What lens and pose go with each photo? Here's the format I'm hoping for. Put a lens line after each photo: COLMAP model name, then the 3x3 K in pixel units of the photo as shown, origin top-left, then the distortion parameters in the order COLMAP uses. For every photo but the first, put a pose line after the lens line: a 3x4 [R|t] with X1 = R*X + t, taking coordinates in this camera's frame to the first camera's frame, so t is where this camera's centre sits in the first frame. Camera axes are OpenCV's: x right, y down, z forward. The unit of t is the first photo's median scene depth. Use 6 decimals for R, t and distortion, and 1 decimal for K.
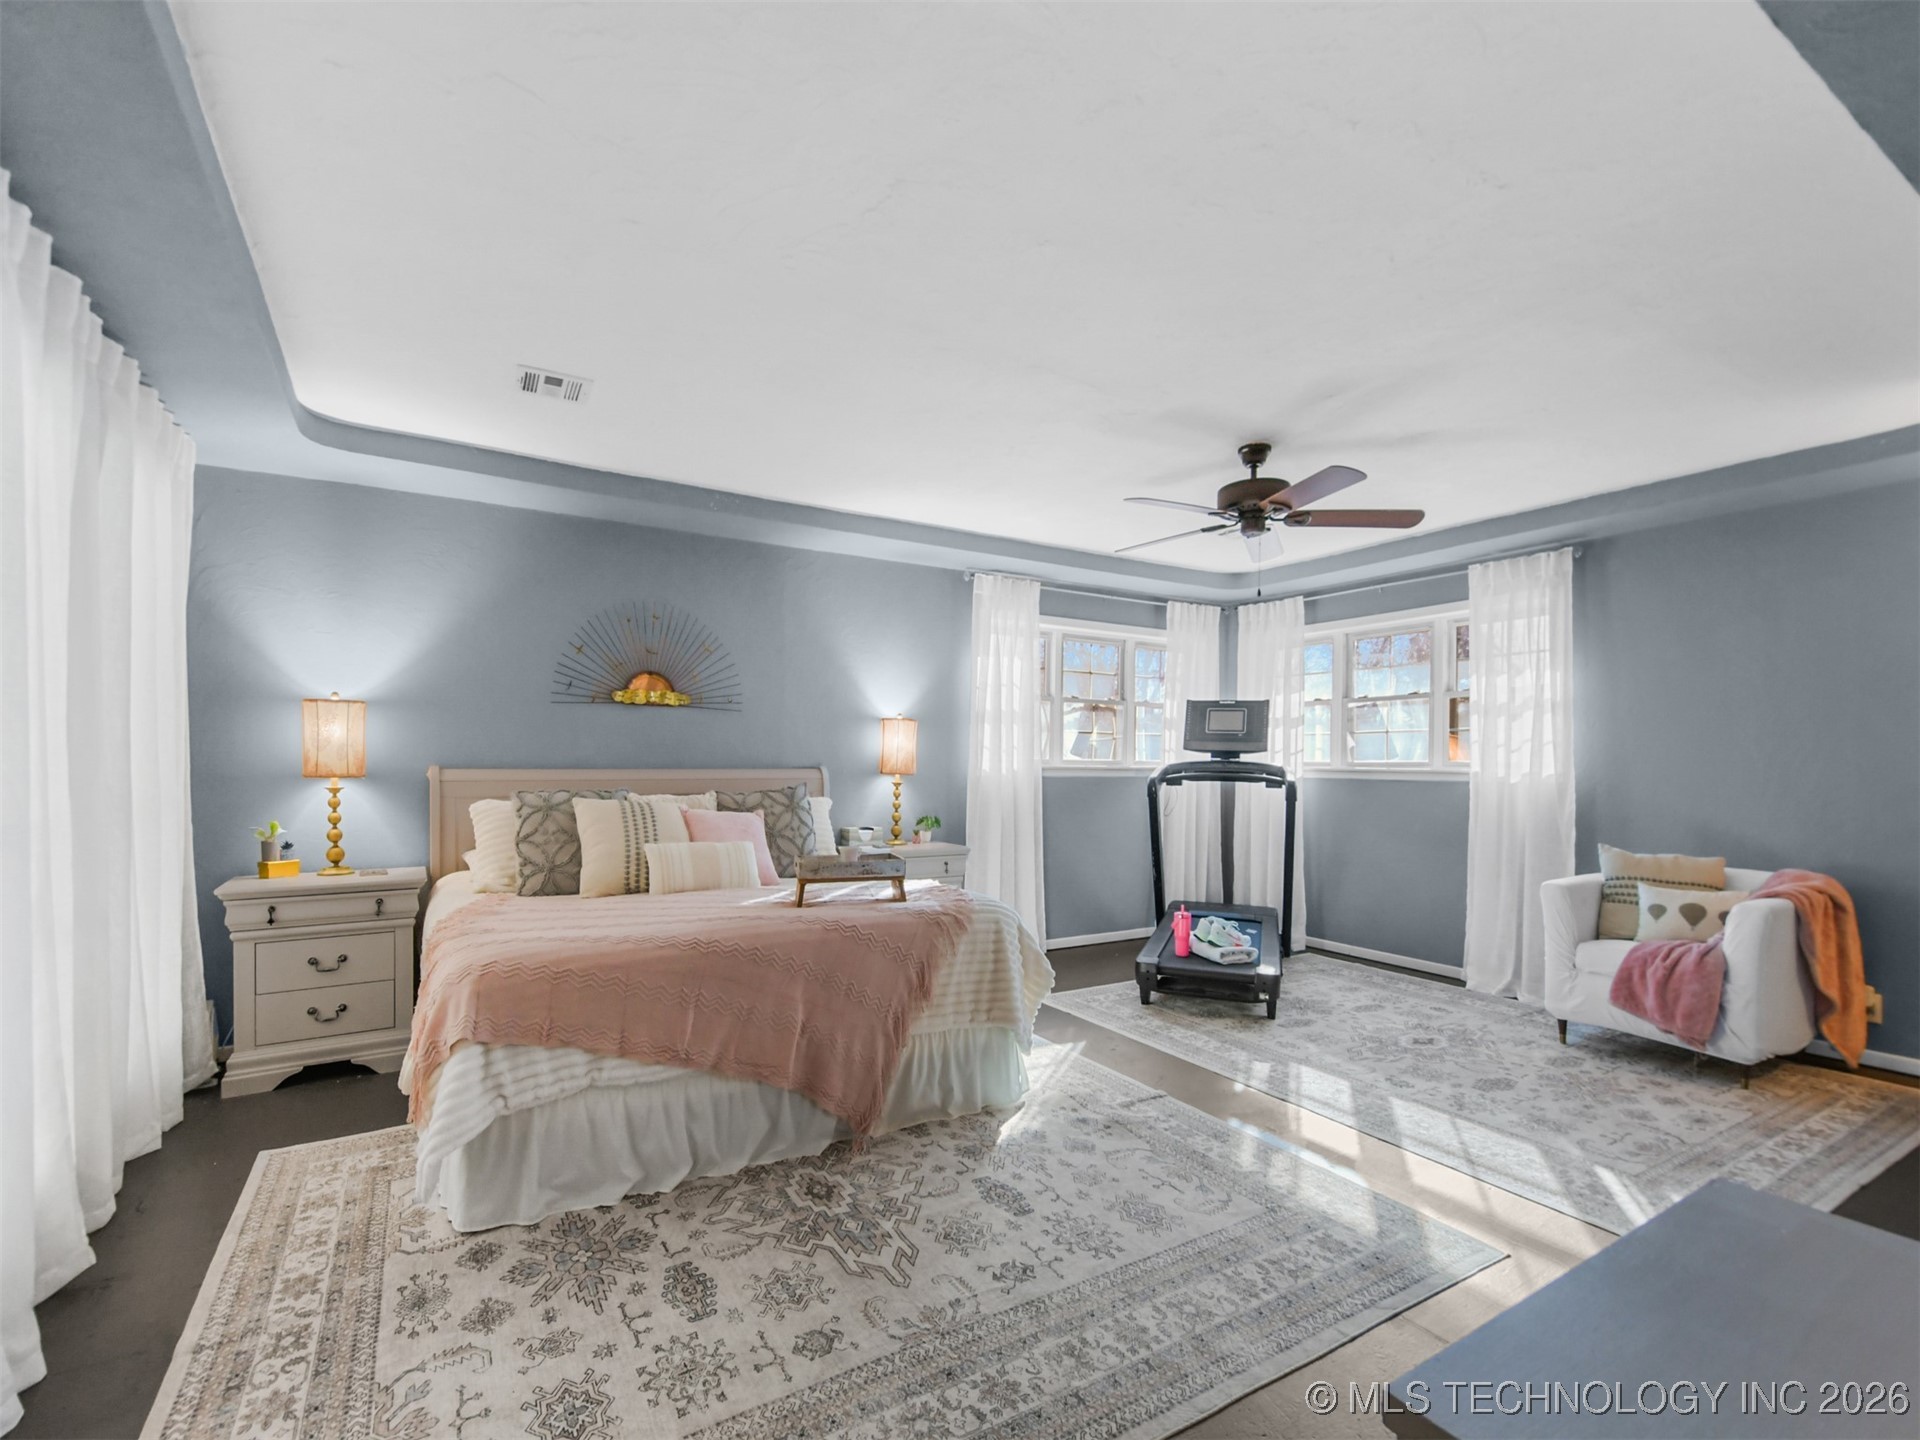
lens RADIAL K [[849.8, 0, 925.6], [0, 849.8, 760.4], [0, 0, 1]] dist [0.024377, -0.012218]
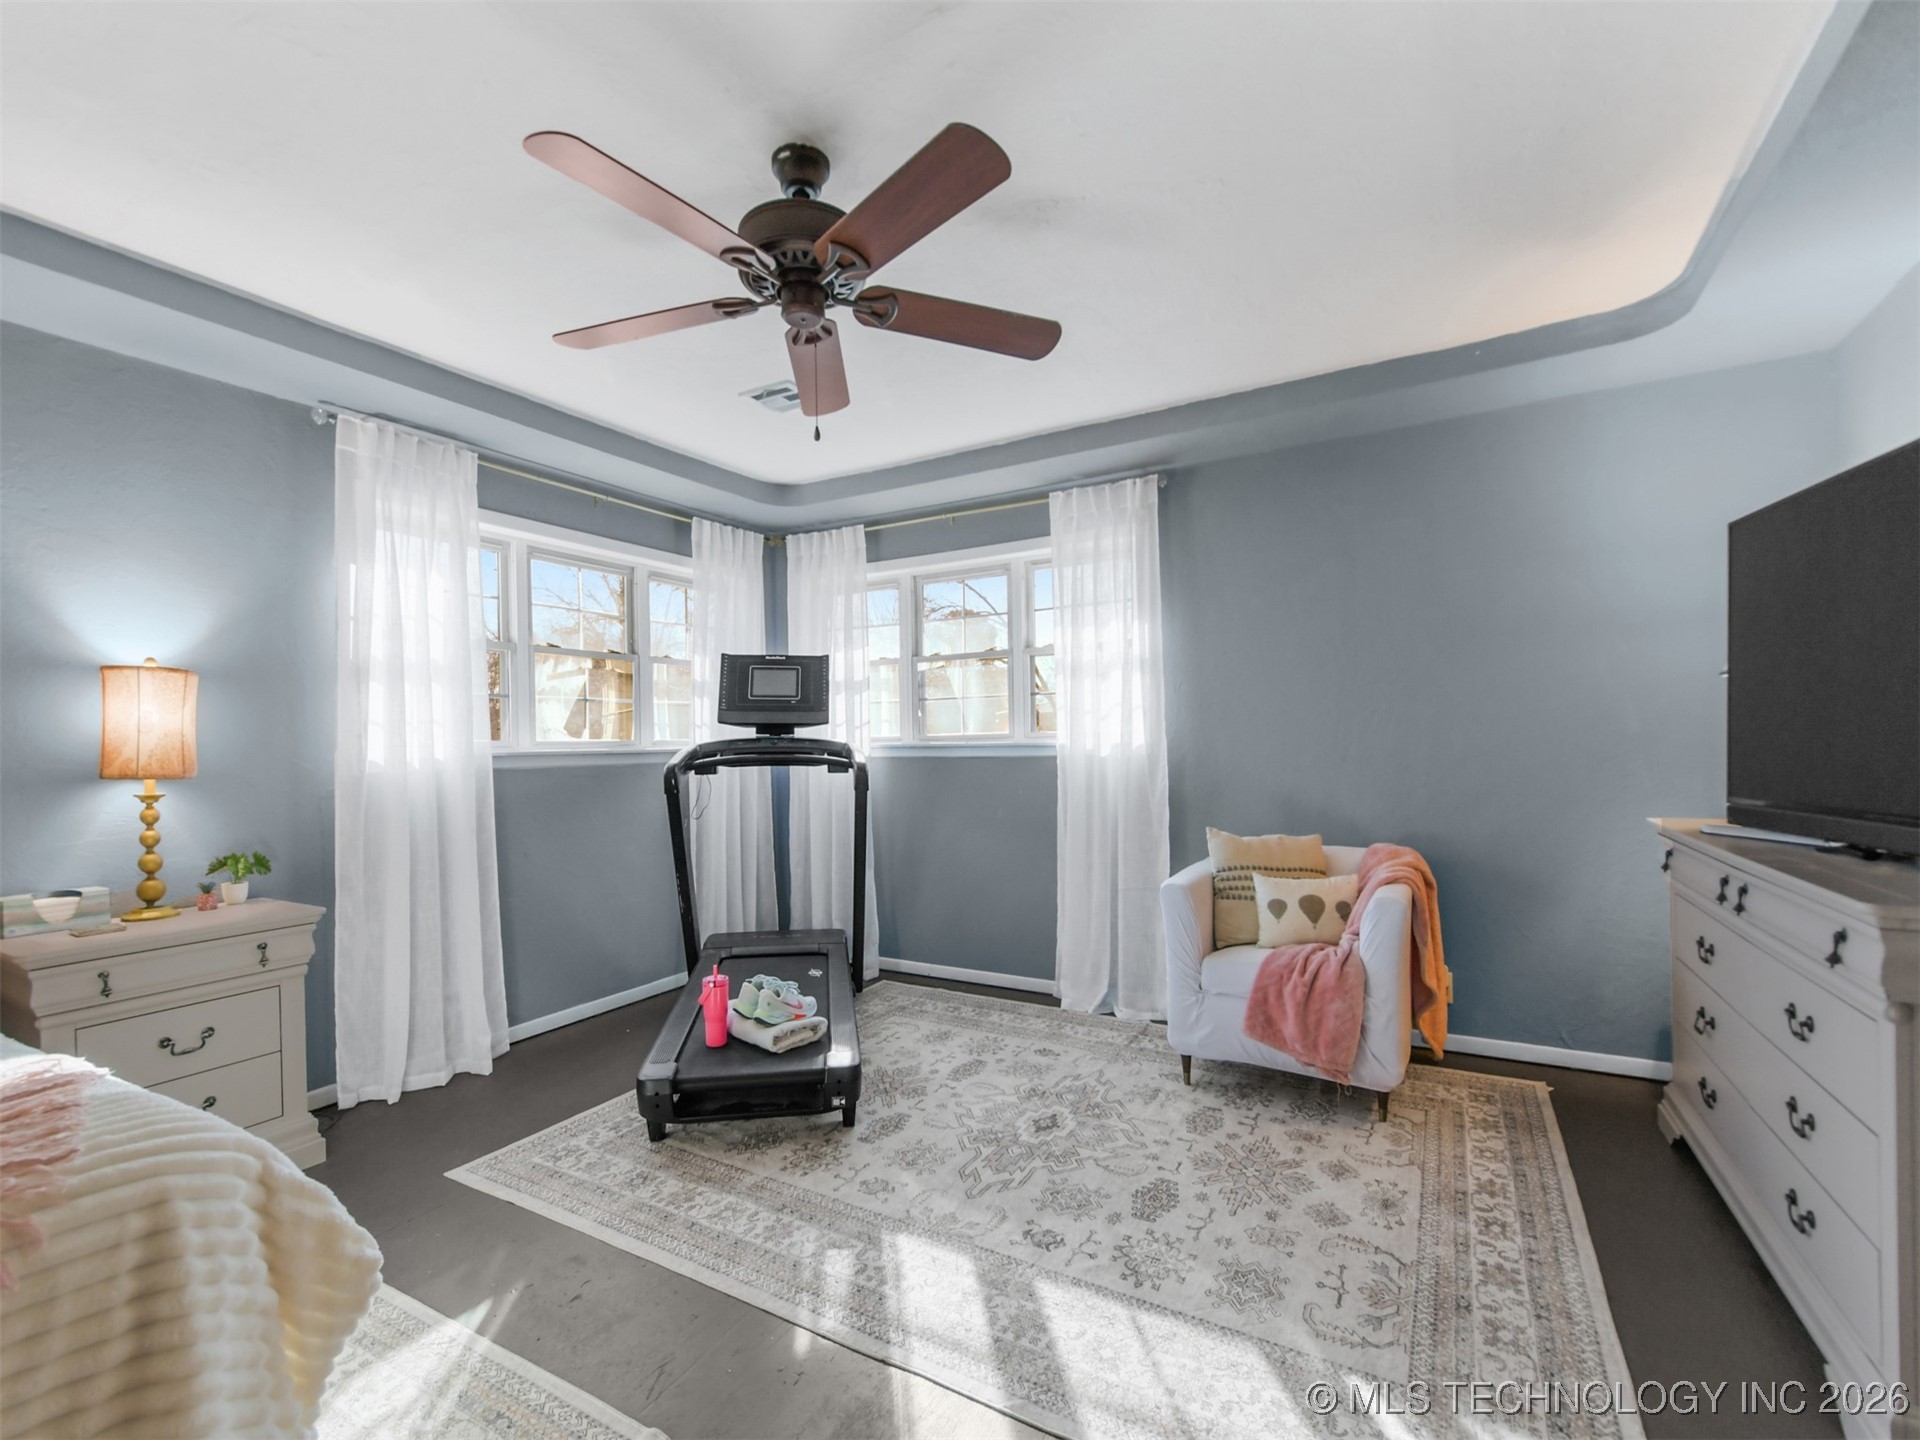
lens RADIAL K [[849.8, 0, 925.6], [0, 849.8, 760.4], [0, 0, 1]] dist [0.024377, -0.012218]
pose [[0.874584, -0.035721, 0.483557, 0.132518], [0.023831, 0.999244, 0.030713, 0.000950], [-0.484289, -0.015337, 0.874774, 0.357326]]
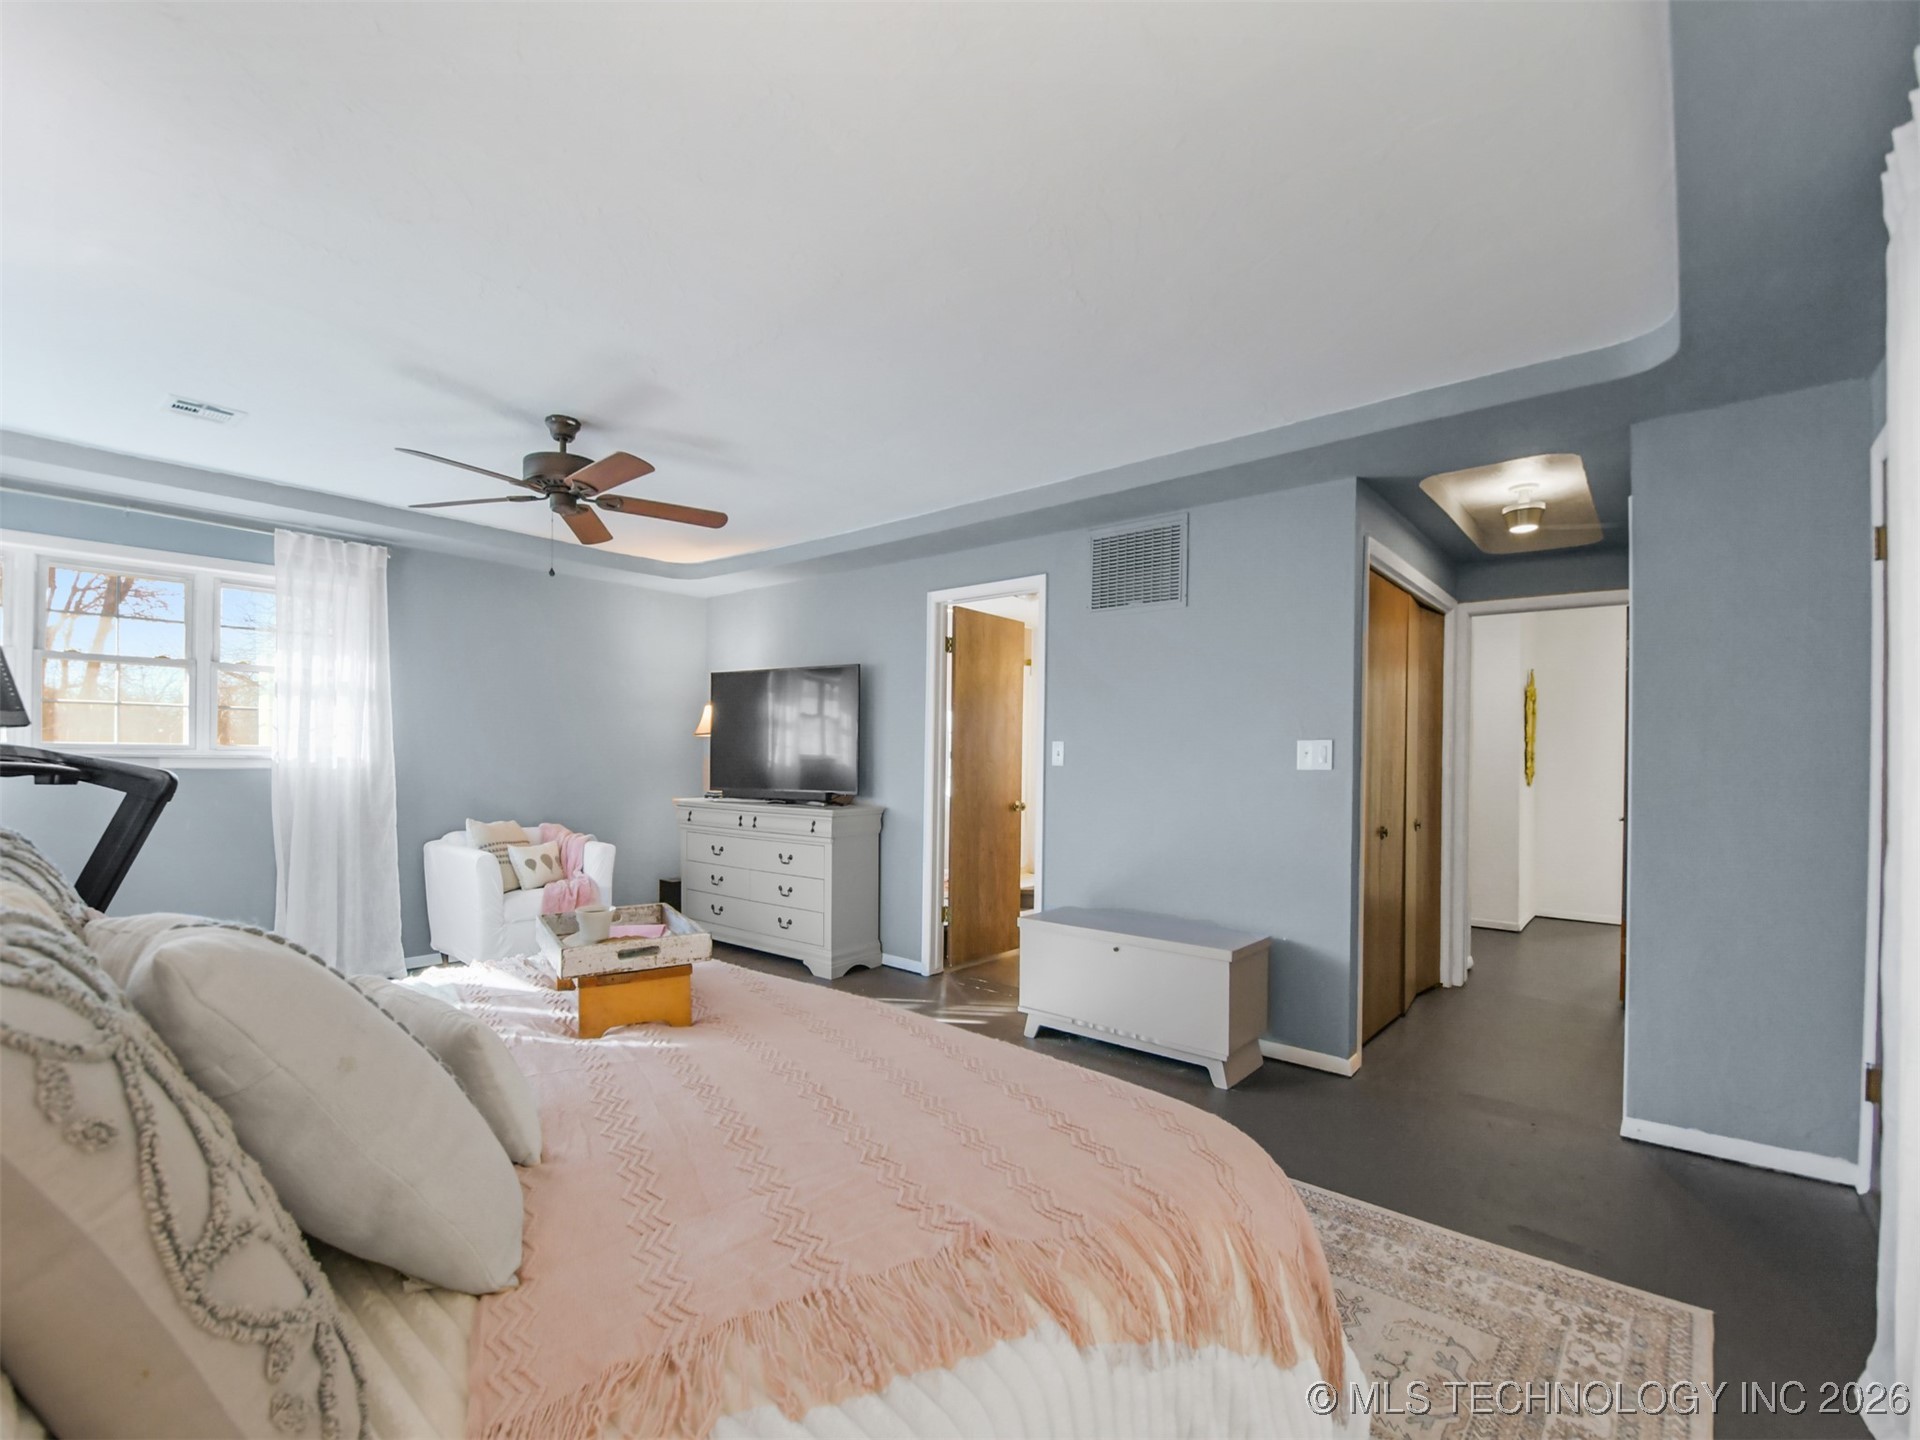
lens RADIAL K [[849.8, 0, 925.6], [0, 849.8, 760.4], [0, 0, 1]] dist [0.024377, -0.012218]
pose [[-0.297489, -0.010083, 0.954672, -0.457515], [-0.019722, 0.999796, 0.004414, -0.001288], [-0.954521, -0.017515, -0.297627, 0.645503]]
